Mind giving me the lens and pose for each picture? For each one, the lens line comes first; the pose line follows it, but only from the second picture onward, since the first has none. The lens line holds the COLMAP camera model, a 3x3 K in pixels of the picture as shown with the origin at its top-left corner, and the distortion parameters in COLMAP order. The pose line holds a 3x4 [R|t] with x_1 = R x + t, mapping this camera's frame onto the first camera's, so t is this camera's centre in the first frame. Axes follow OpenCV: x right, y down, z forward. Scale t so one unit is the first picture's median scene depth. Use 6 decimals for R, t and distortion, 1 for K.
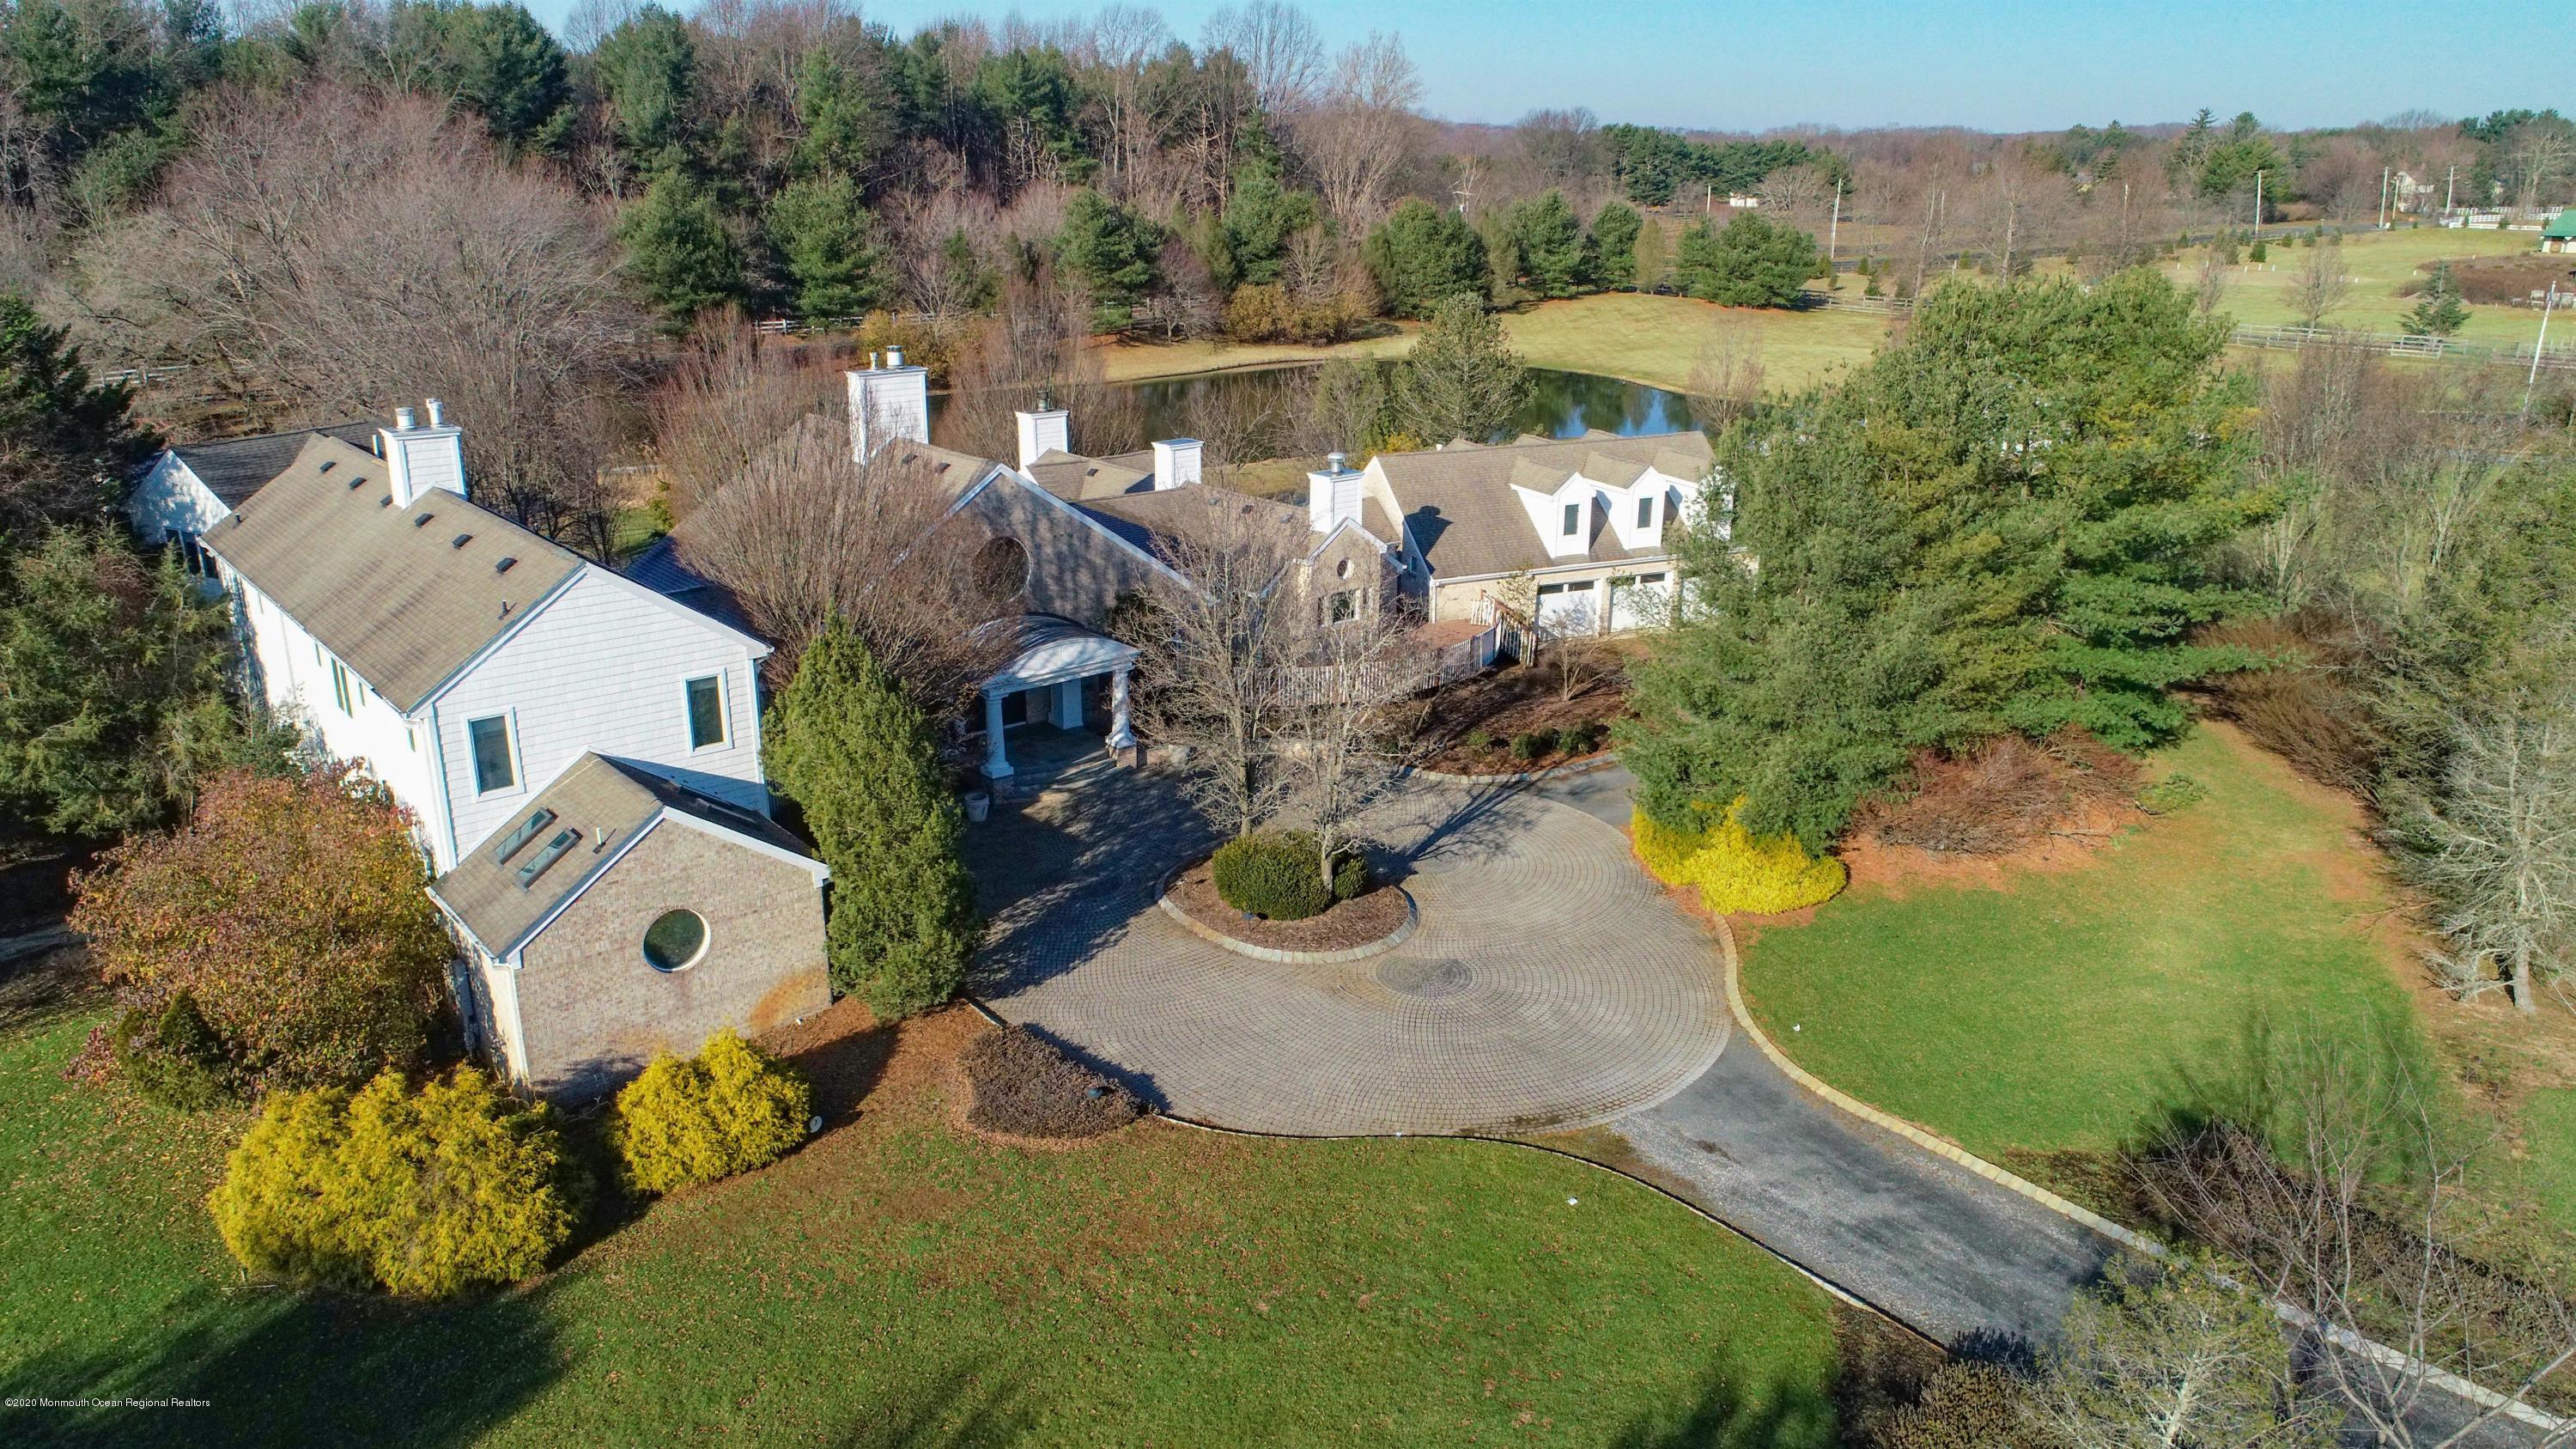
lens RADIAL K [[1743.2, 0, 1288.0], [0, 1743.2, 724.5], [0, 0, 1]] dist [-0.001077, 0.002226]
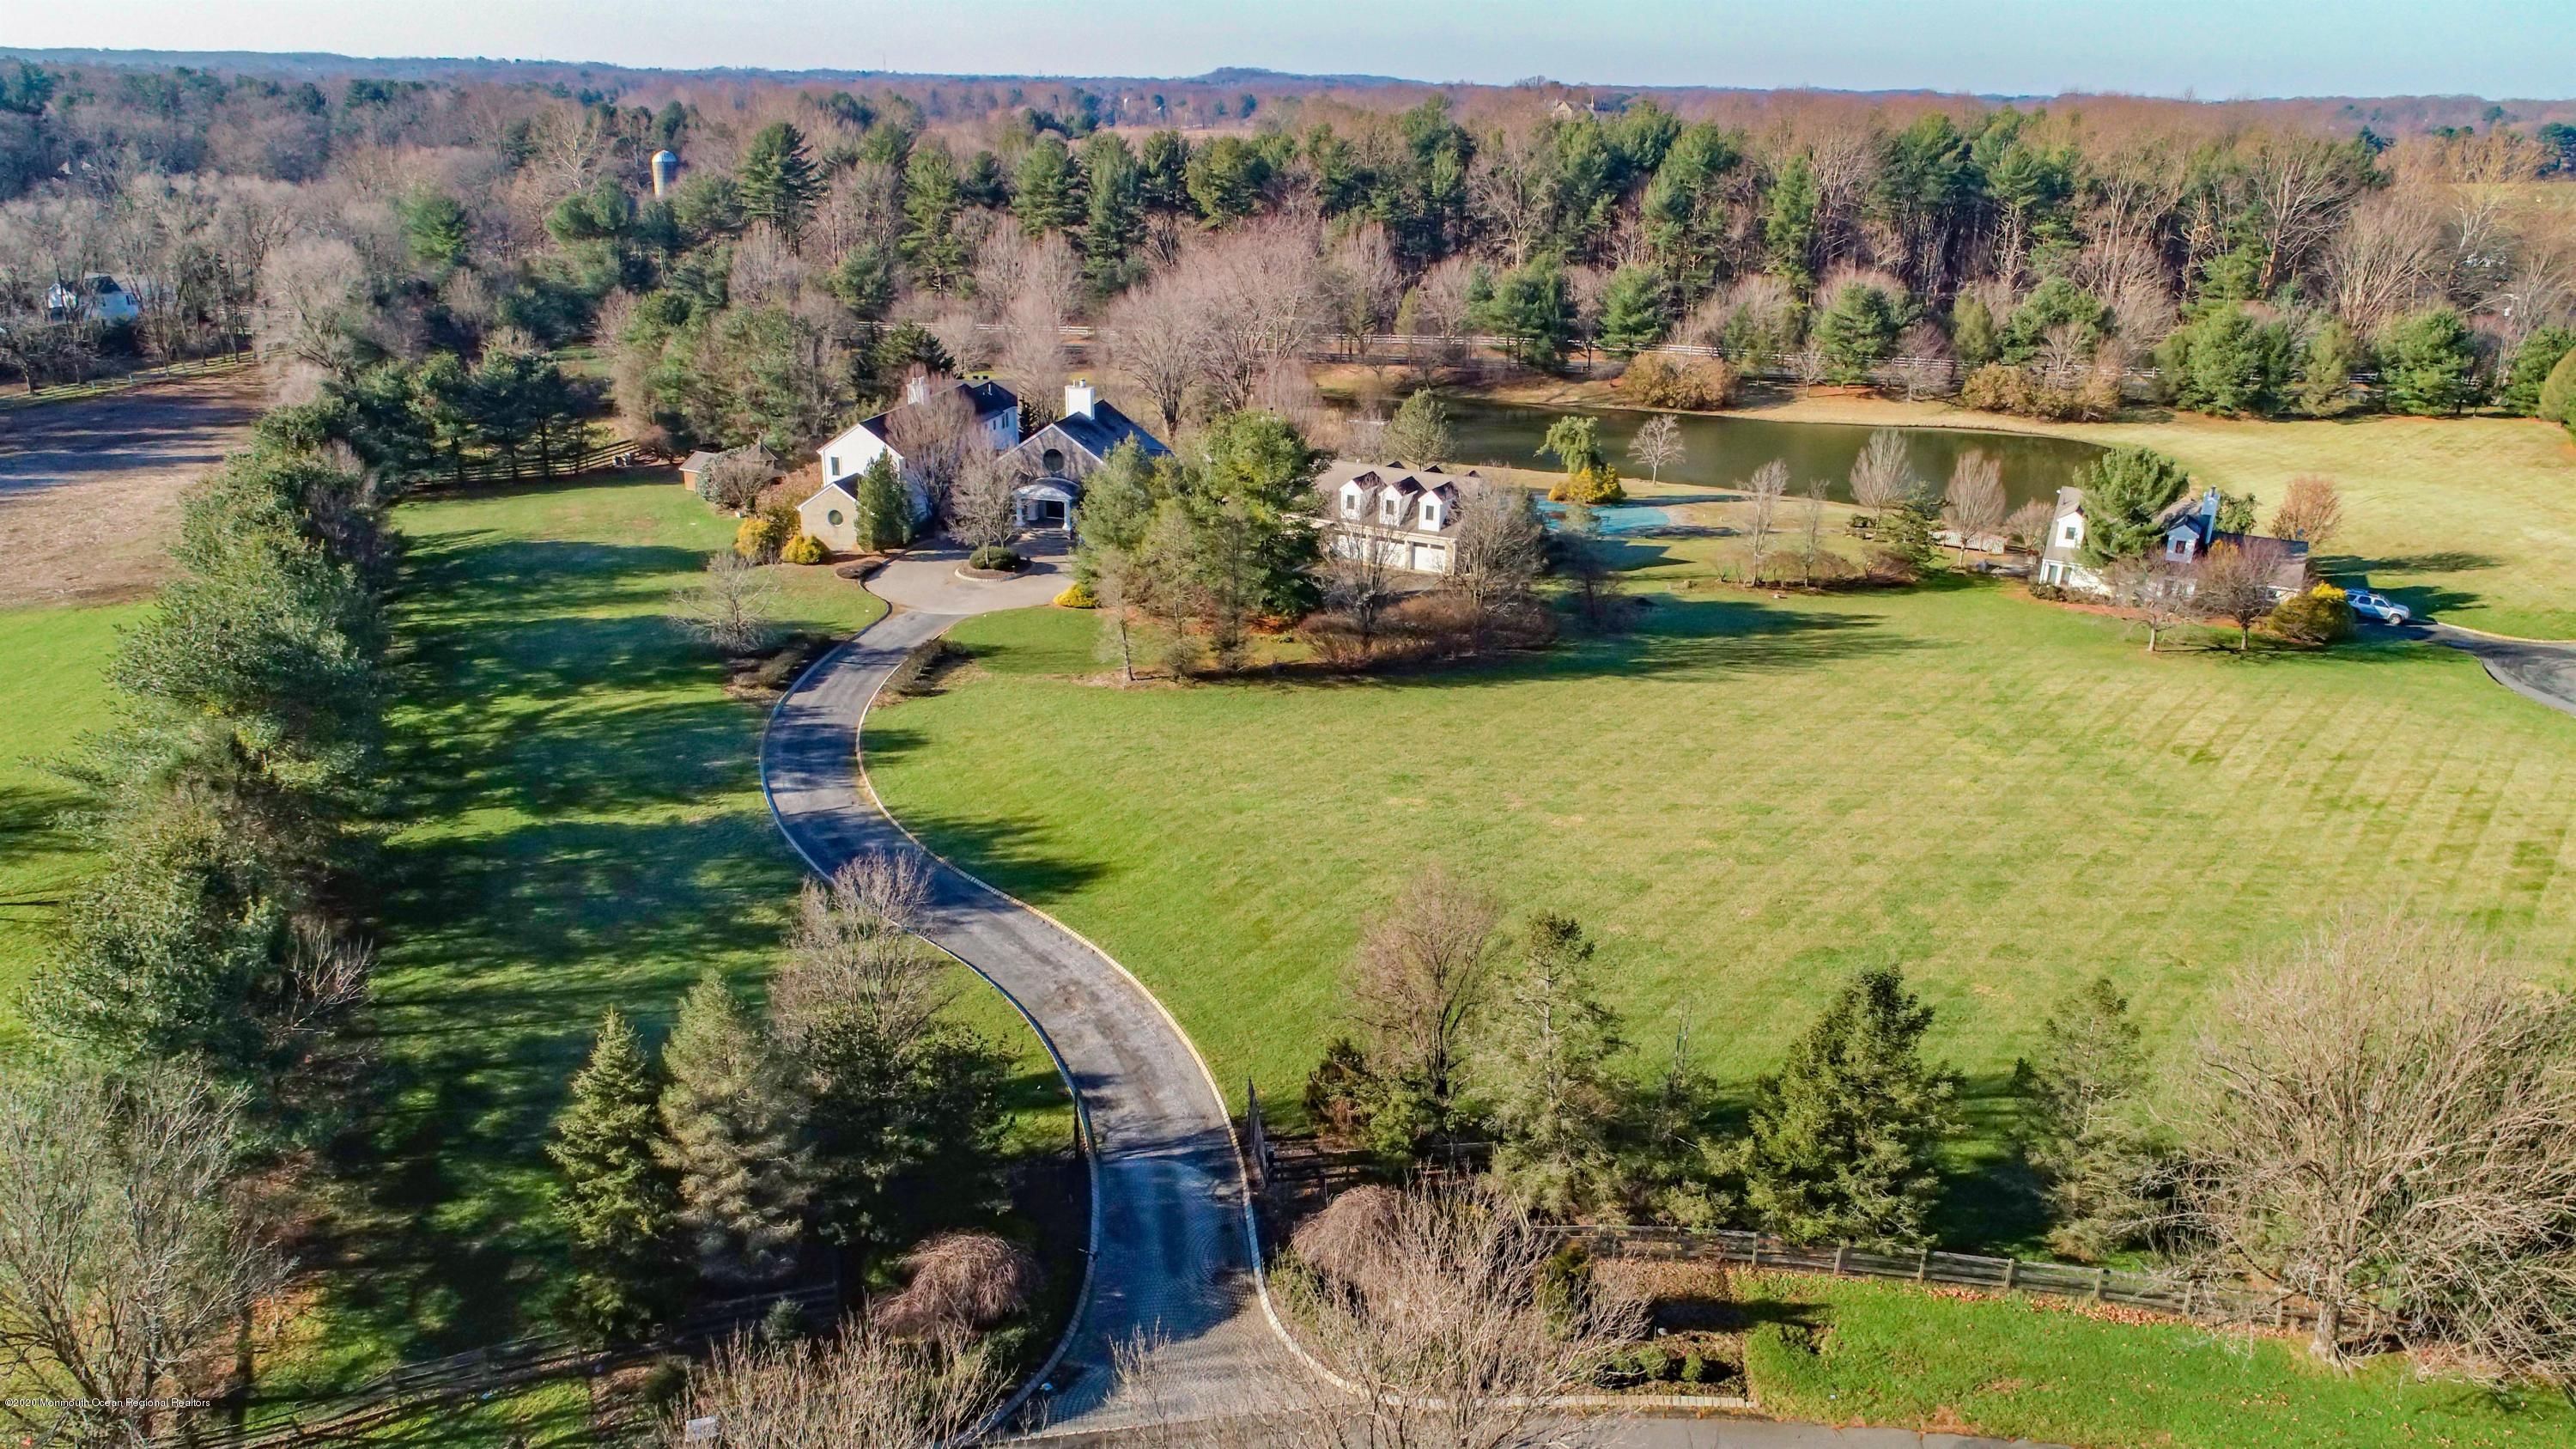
lens RADIAL K [[1743.2, 0, 1288.0], [0, 1743.2, 724.5], [0, 0, 1]] dist [-0.001077, 0.002226]
pose [[0.590466, 0.285378, -0.754923, 2.721986], [-0.267056, 0.951790, 0.150918, -0.243068], [0.761597, 0.112495, 0.638212, -0.567622]]
